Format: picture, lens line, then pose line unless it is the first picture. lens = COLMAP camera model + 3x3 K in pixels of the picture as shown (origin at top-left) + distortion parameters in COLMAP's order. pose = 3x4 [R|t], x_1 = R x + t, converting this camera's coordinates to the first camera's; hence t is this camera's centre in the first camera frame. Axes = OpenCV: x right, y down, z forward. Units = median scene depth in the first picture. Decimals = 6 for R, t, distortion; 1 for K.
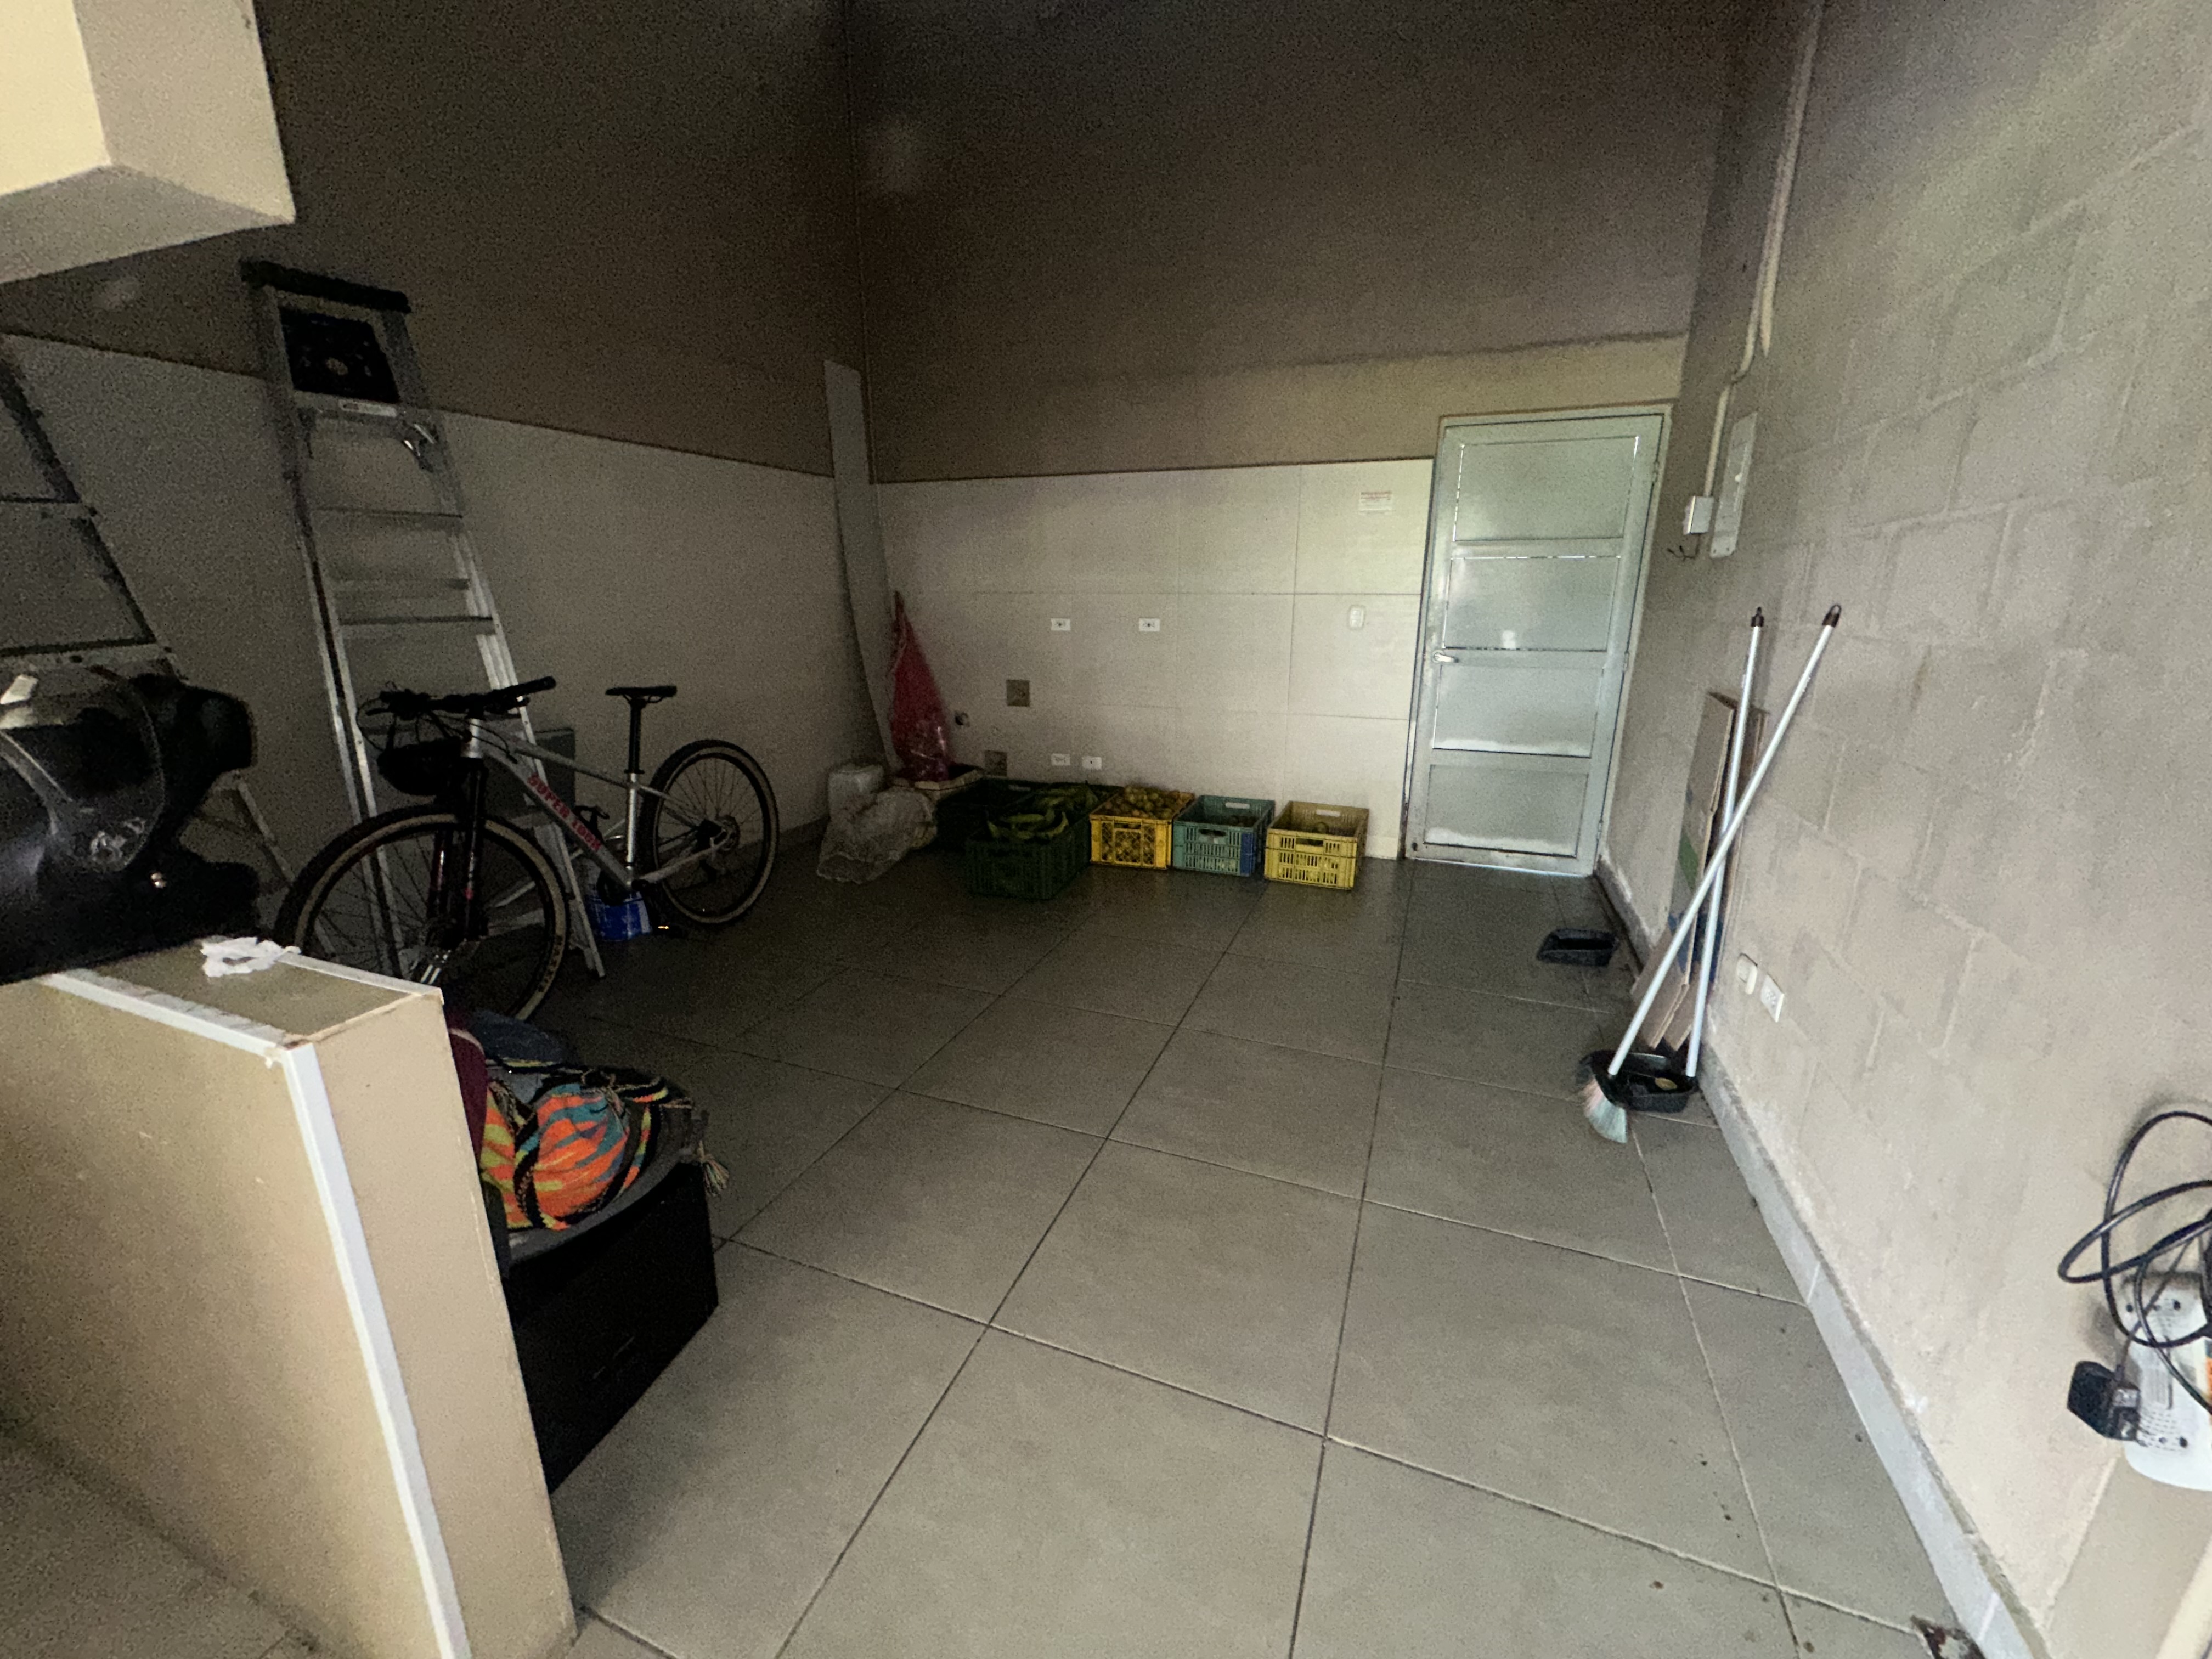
lens RADIAL K [[881.1, 0, 1106.9], [0, 881.1, 827.0], [0, 0, 1]] dist [-0.003521, 0.000681]
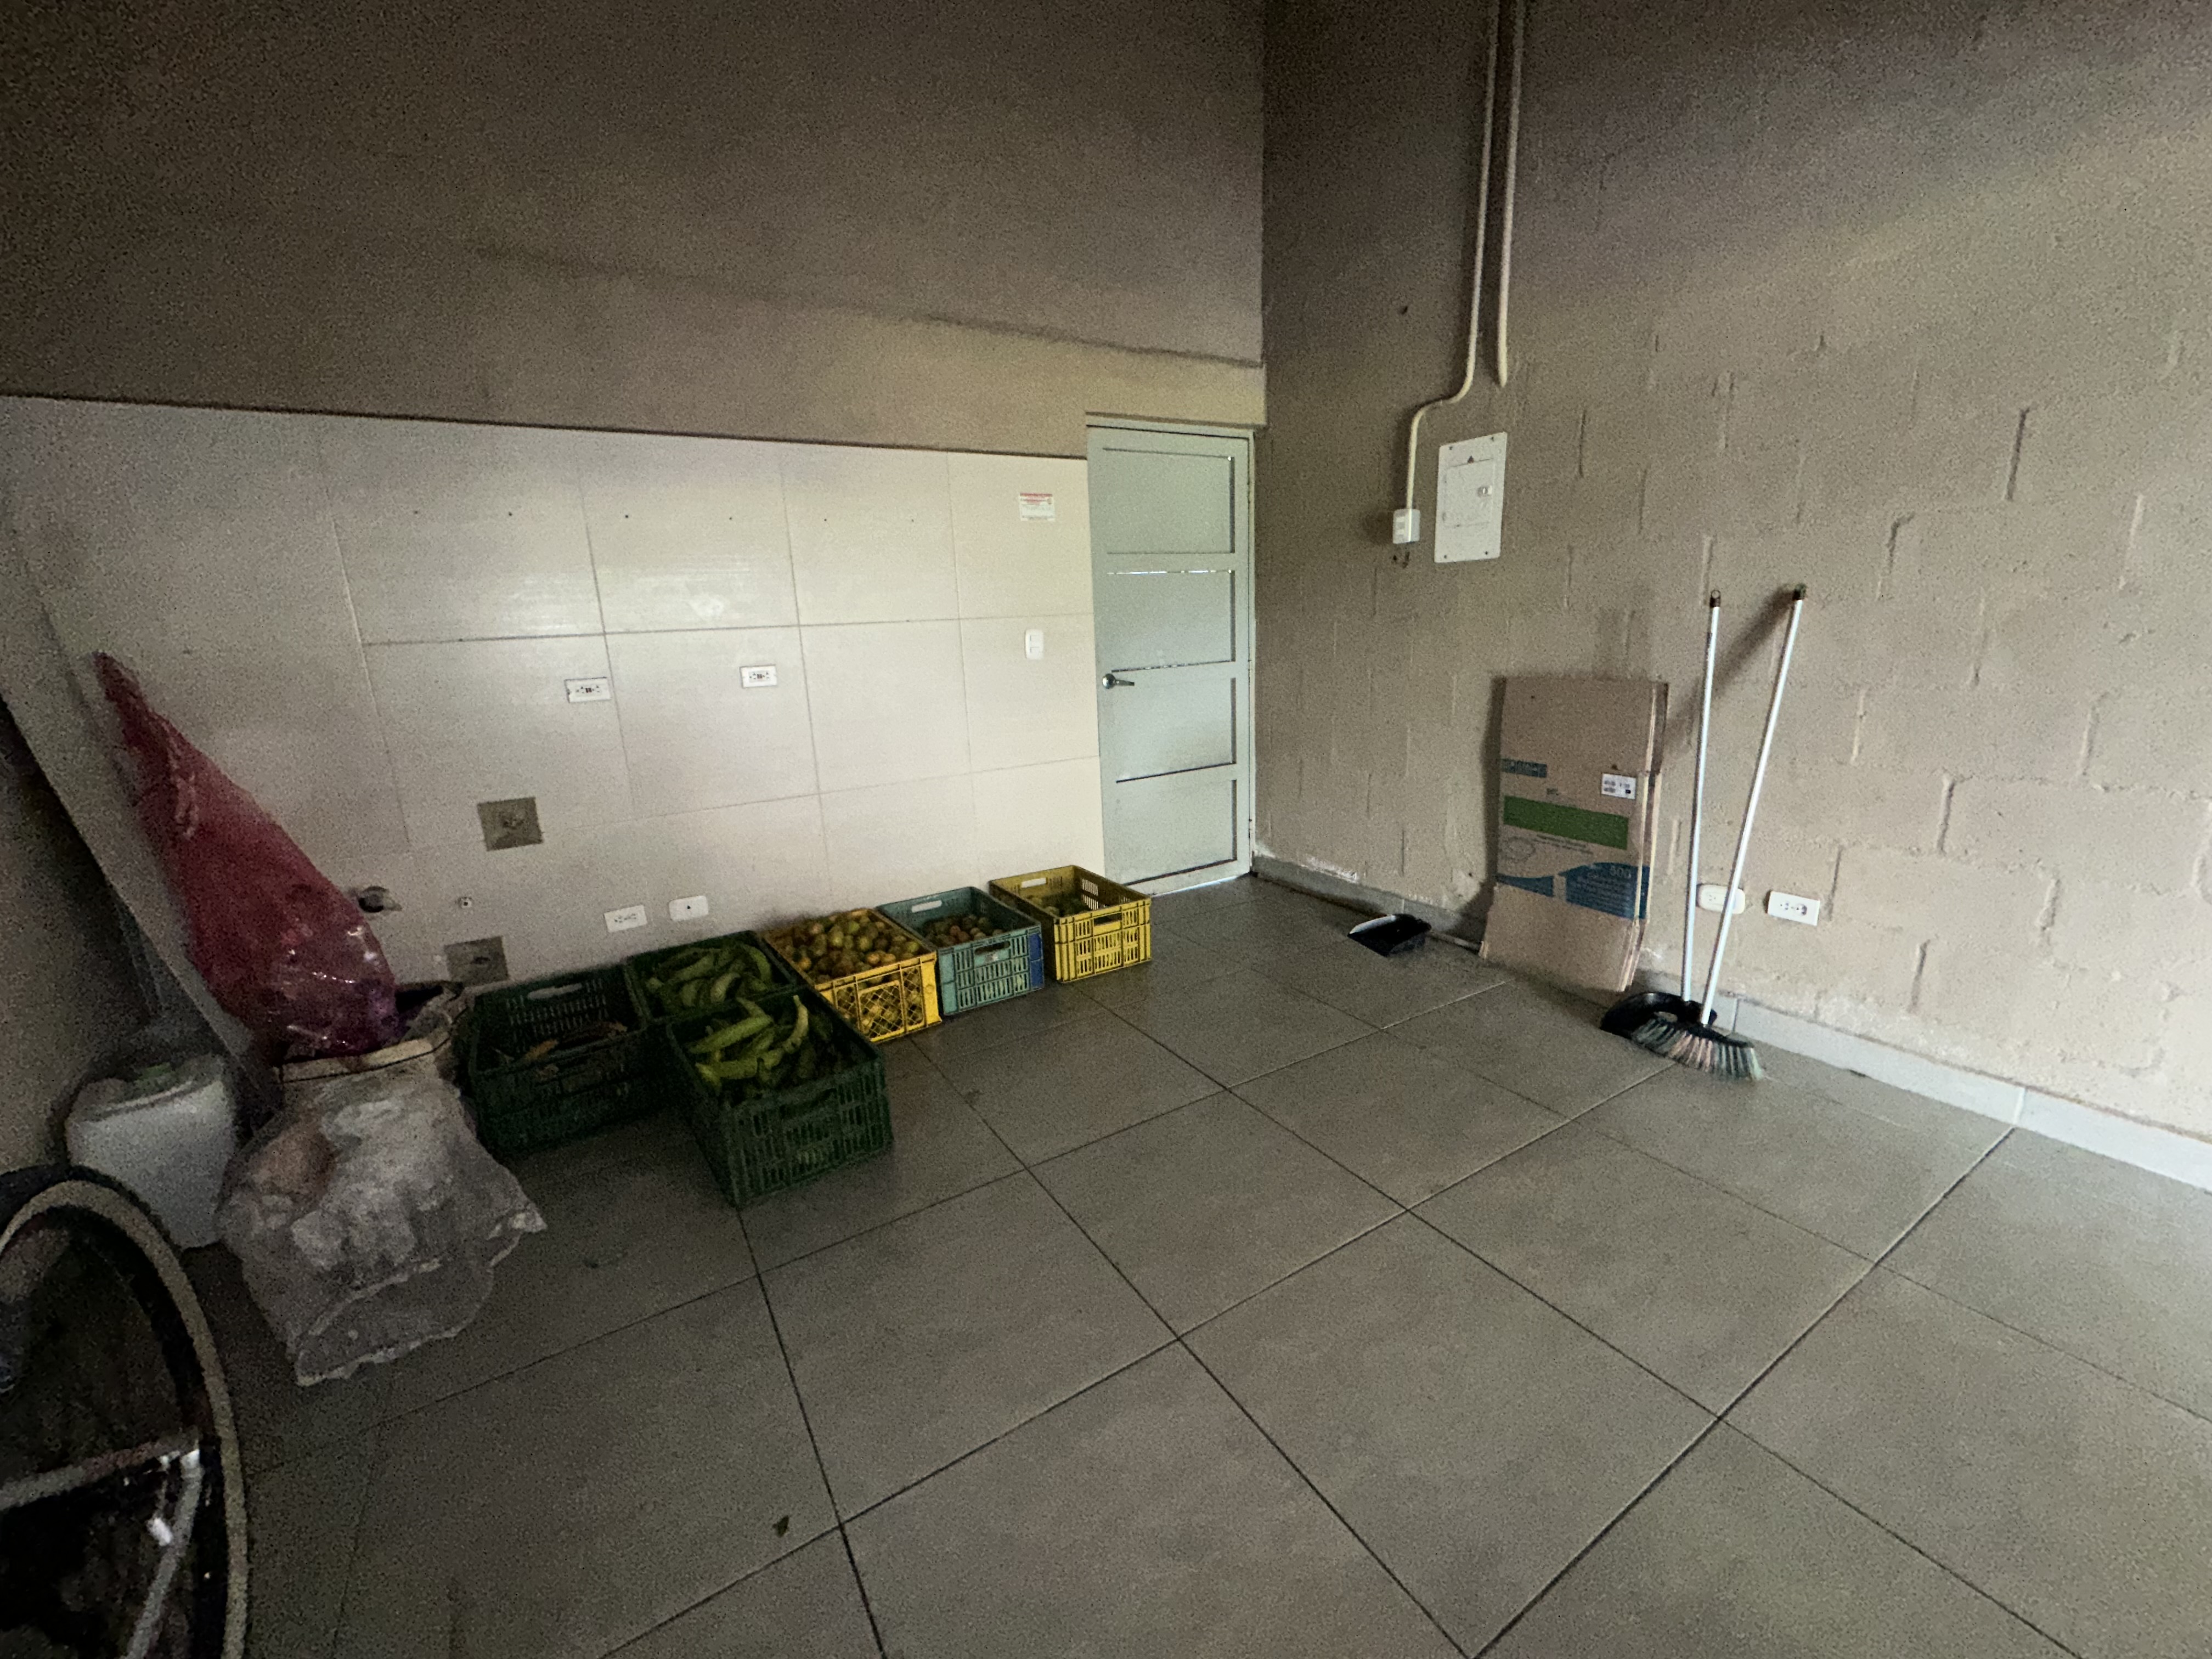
lens RADIAL K [[881.1, 0, 1106.9], [0, 881.1, 827.0], [0, 0, 1]] dist [-0.003521, 0.000681]
pose [[0.605184, -0.213598, 0.766895, -0.347877], [0.250349, 0.965522, 0.071362, -0.114806], [-0.755697, 0.148804, 0.637793, 0.449706]]
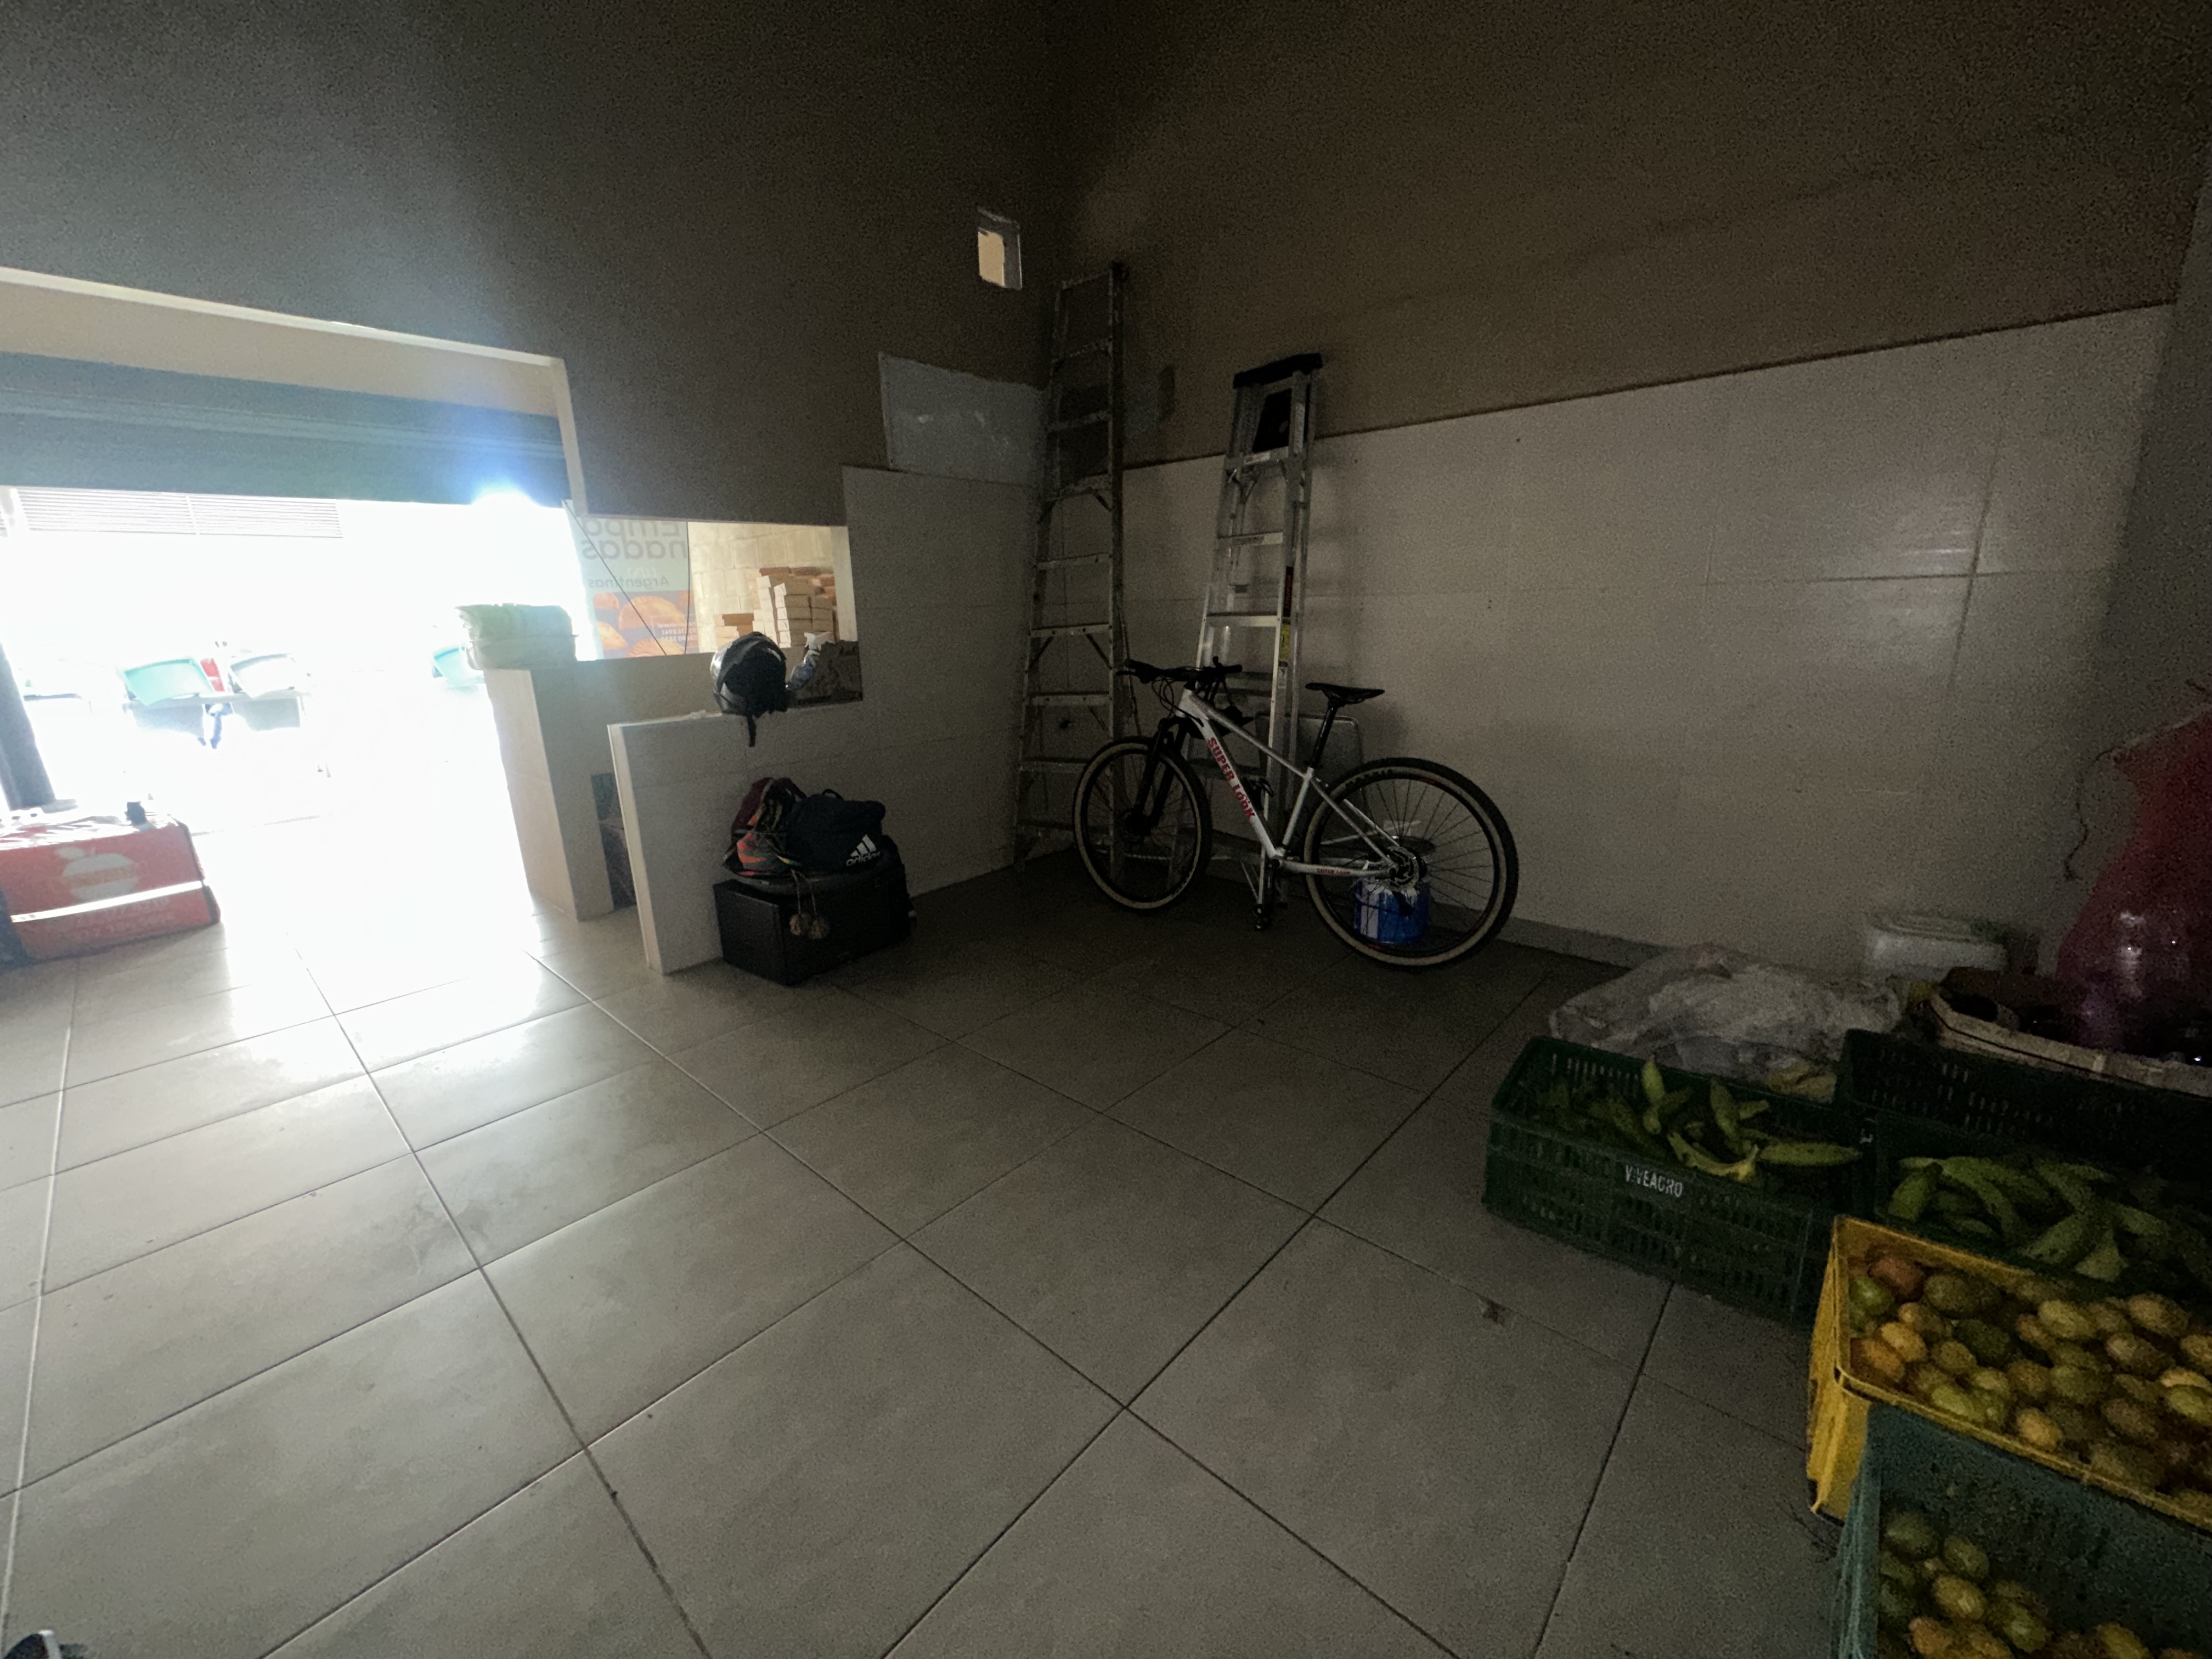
lens RADIAL K [[881.1, 0, 1106.9], [0, 881.1, 827.0], [0, 0, 1]] dist [-0.003521, 0.000681]
pose [[-0.361090, 0.230596, -0.903571, 0.362340], [-0.222015, 0.919825, 0.323467, -0.202227], [0.905717, 0.317406, -0.280944, 0.804552]]
